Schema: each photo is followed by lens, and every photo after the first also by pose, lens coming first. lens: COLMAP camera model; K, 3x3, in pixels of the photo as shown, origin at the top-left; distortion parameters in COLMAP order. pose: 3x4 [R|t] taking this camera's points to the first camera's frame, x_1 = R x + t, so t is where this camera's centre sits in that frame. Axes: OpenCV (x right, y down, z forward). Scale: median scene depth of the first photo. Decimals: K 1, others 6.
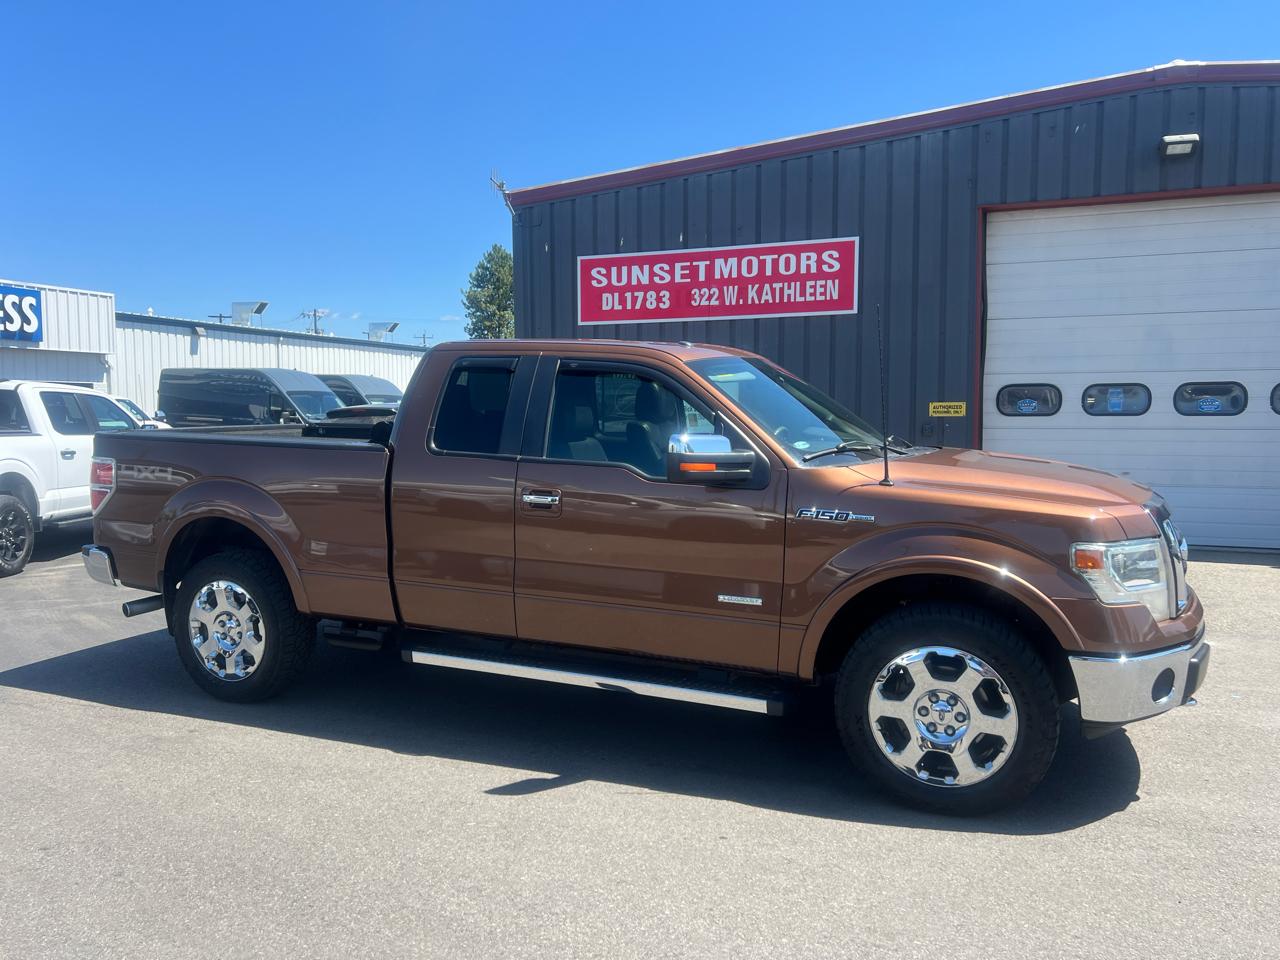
lens RADIAL K [[984.5, 0, 625.9], [0, 984.5, 483.5], [0, 0, 1]] dist [0.111137, -0.174970]
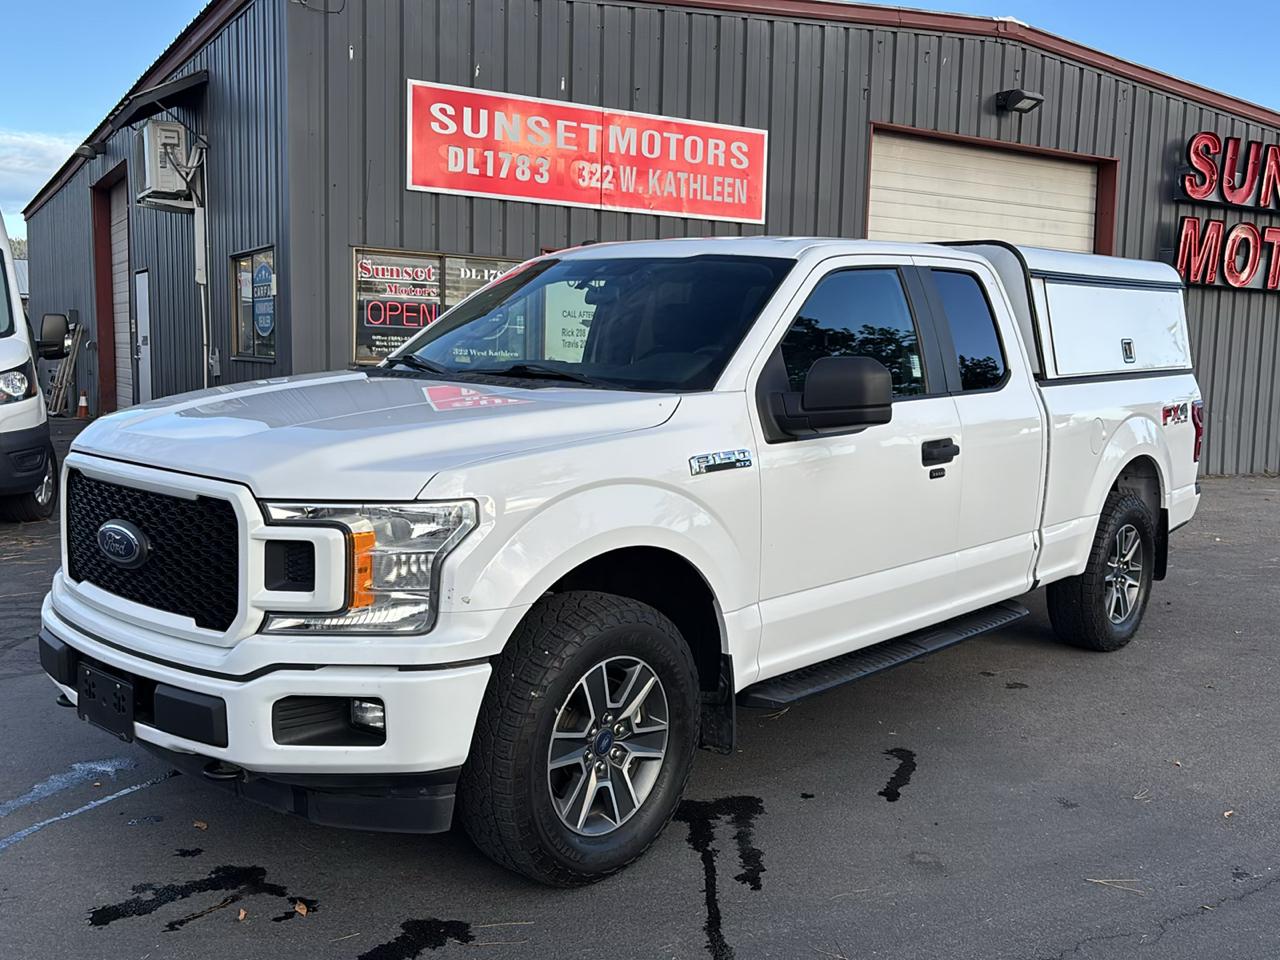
lens RADIAL K [[1250.6, 0, 654.0], [0, 1250.6, 489.4], [0, 0, 1]] dist [0.129422, -0.286187]
pose [[0.589942, -0.066415, 0.804710, -0.657220], [0.031497, 0.997746, 0.059255, -0.014067], [-0.806831, -0.009611, 0.590704, 0.428264]]
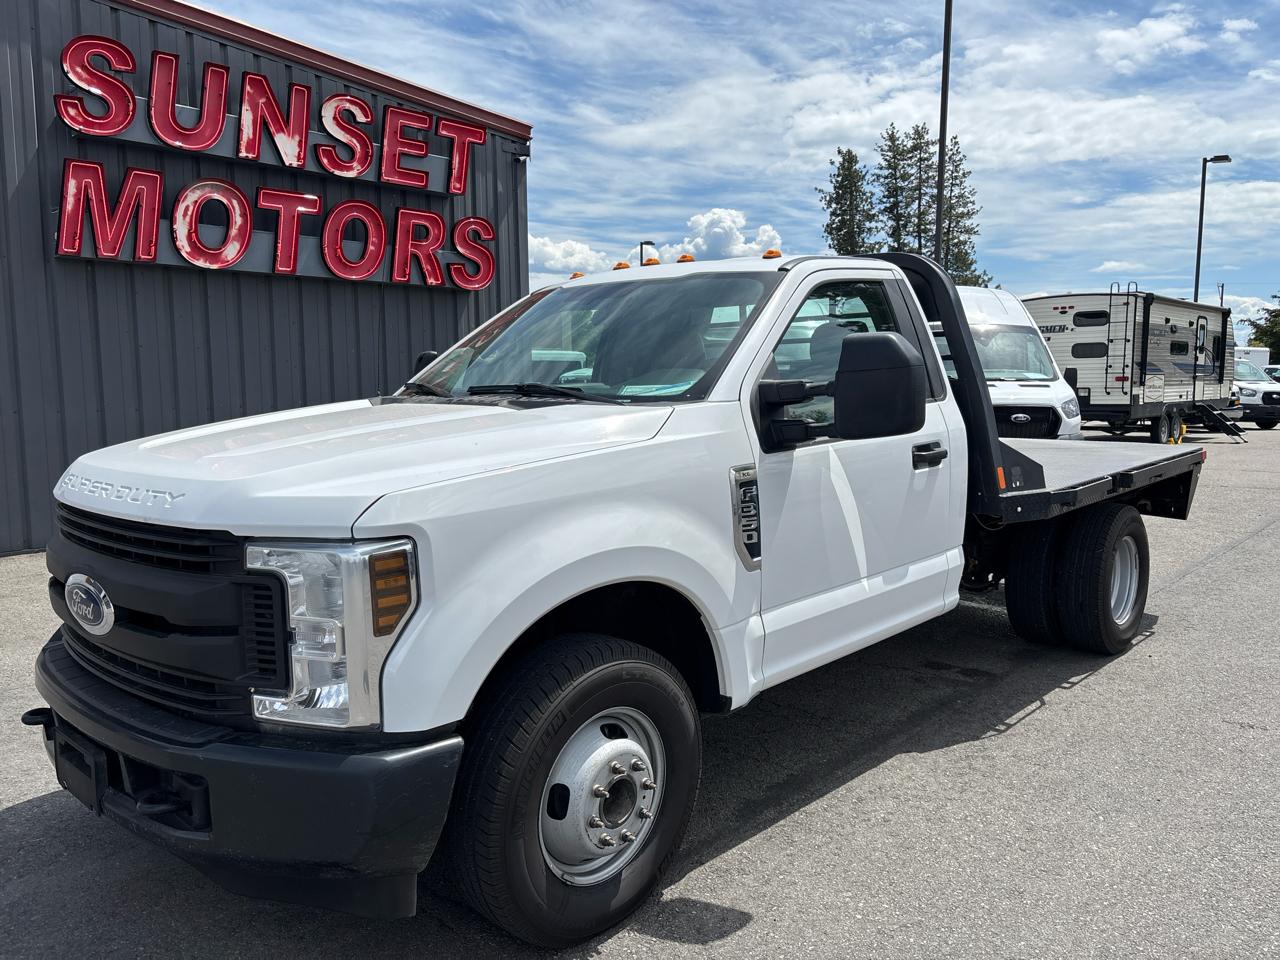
lens RADIAL K [[970.5, 0, 636.0], [0, 970.5, 478.9], [0, 0, 1]] dist [0.048243, -0.048541]
pose [[0.352073, -0.101949, 0.930404, 0.176699], [0.065343, 0.994302, 0.084224, -0.011509], [-0.933689, 0.031142, 0.356728, 0.170908]]
